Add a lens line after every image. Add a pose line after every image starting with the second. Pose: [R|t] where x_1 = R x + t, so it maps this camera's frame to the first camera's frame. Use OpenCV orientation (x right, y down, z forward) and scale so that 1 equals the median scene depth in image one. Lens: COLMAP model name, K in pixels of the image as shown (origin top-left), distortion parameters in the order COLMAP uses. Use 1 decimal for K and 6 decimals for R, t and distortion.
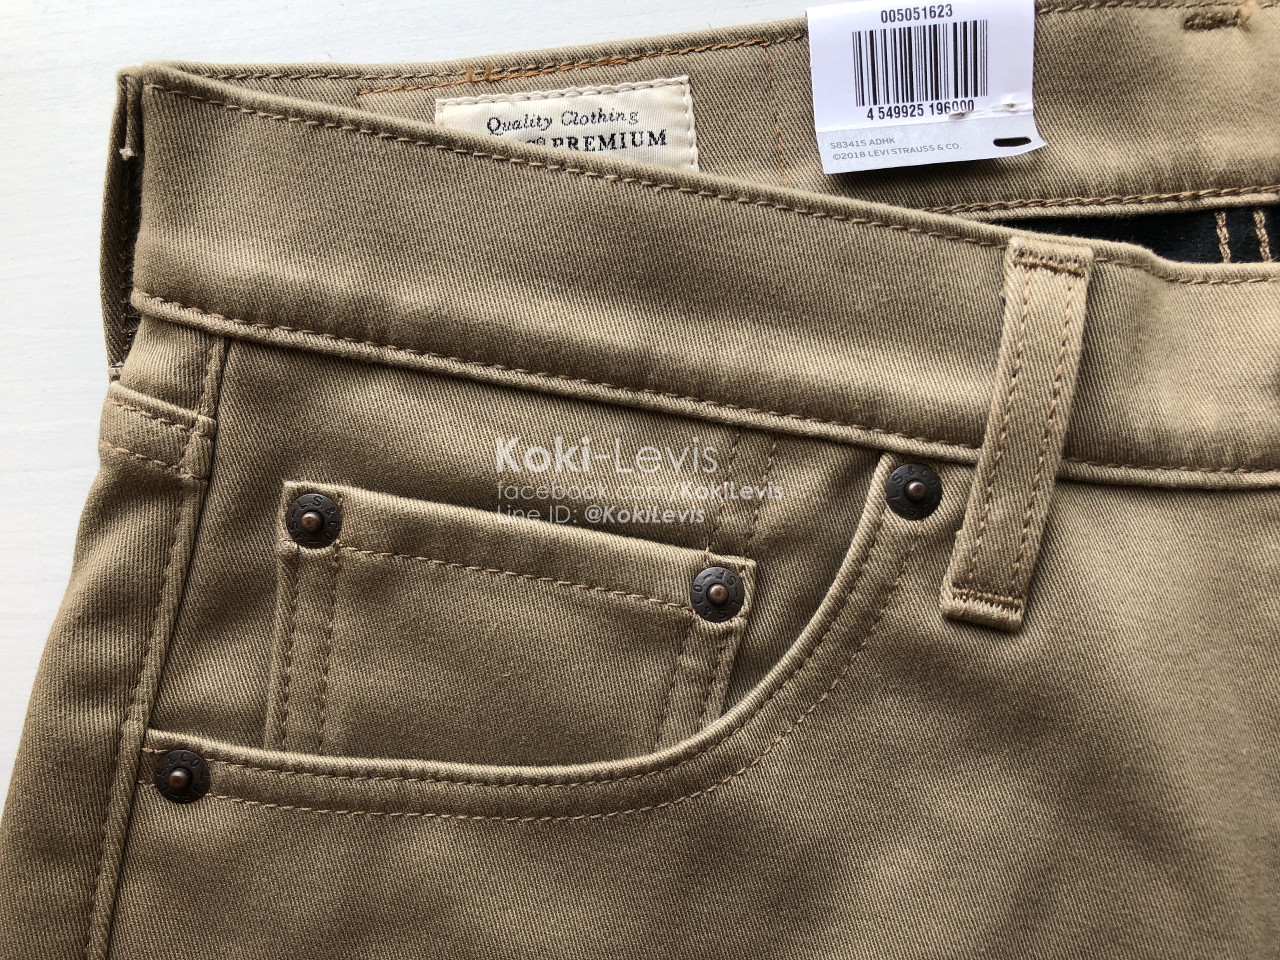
lens RADIAL K [[1082.5, 0, 633.6], [0, 1082.5, 483.8], [0, 0, 1]] dist [0.014163, 0.011870]
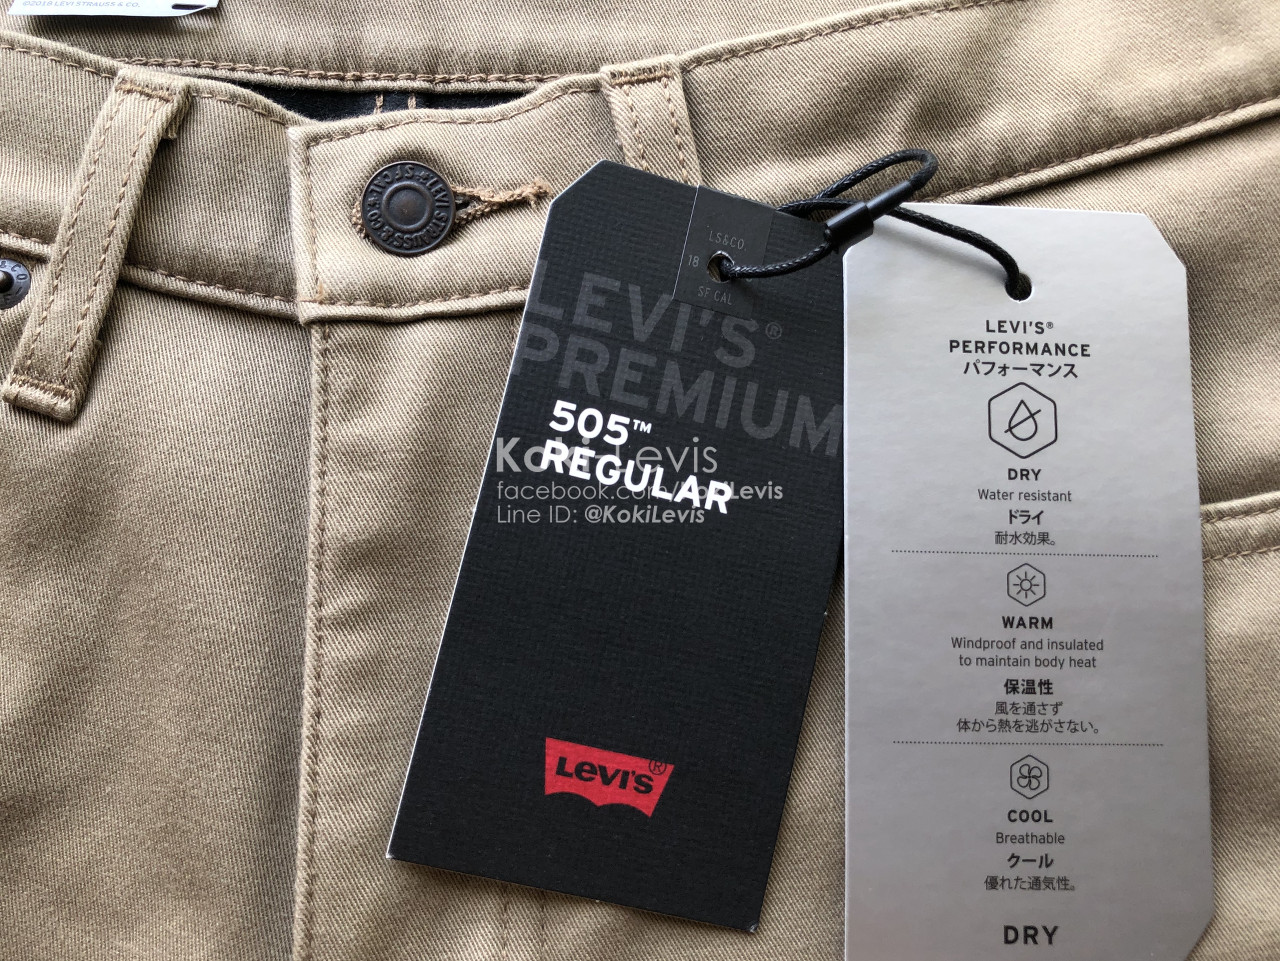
lens RADIAL K [[1082.5, 0, 633.6], [0, 1082.5, 484.3], [0, 0, 1]] dist [0.014163, 0.011870]
pose [[0.993967, 0.107582, -0.021334, 0.905385], [-0.109581, 0.982283, -0.152024, 0.289614], [0.004601, 0.153445, 0.988147, -0.018955]]
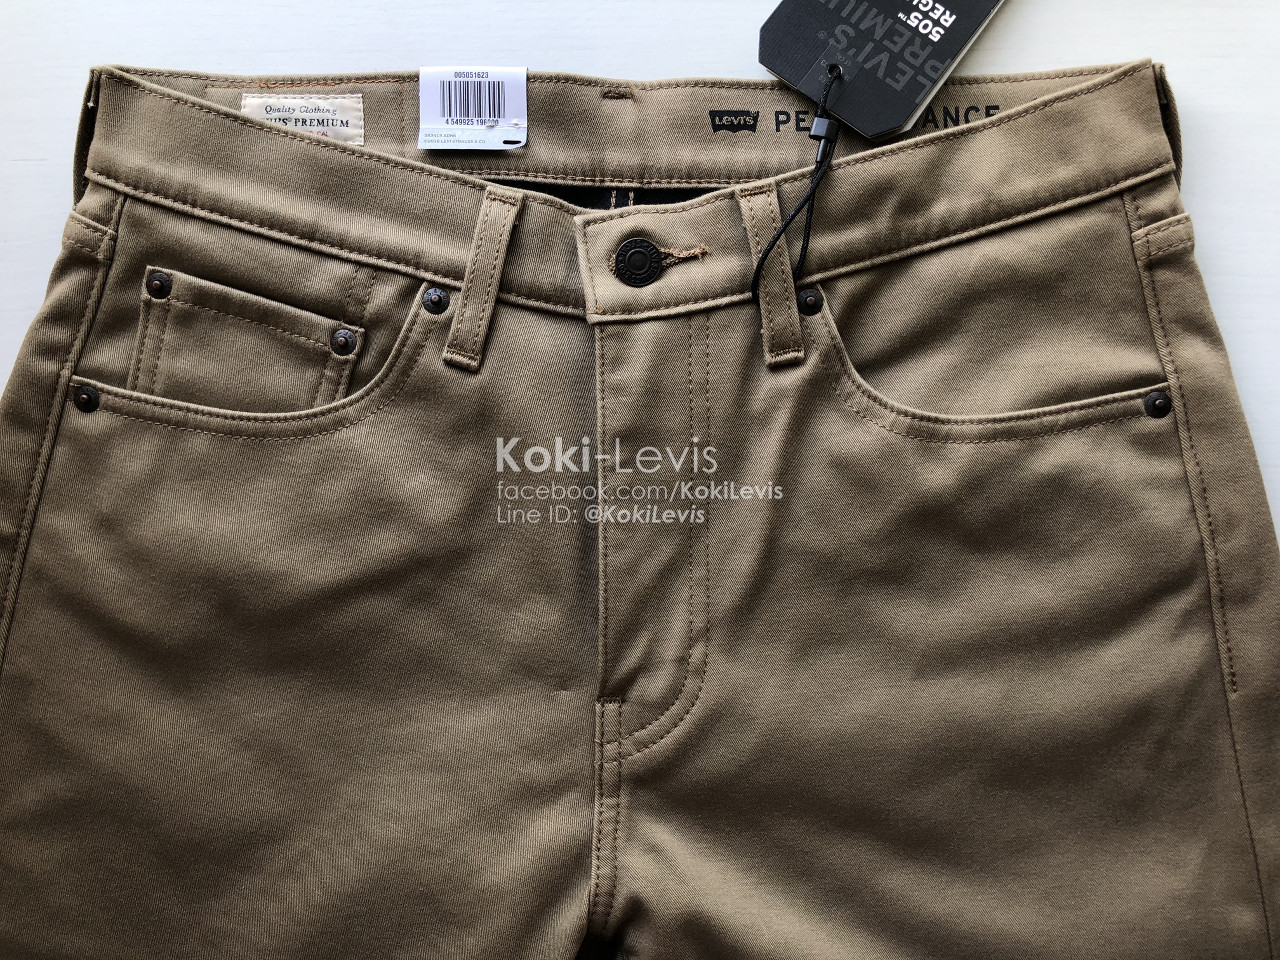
lens RADIAL K [[1037.2, 0, 640.0], [0, 1037.2, 480.0], [0, 0, 1]] dist [-0.004126, 0.001374]
pose [[0.993542, 0.111344, -0.021845, 0.732242], [-0.111016, 0.993695, 0.015679, 0.276600], [0.023453, -0.013153, 0.999638, -1.017677]]
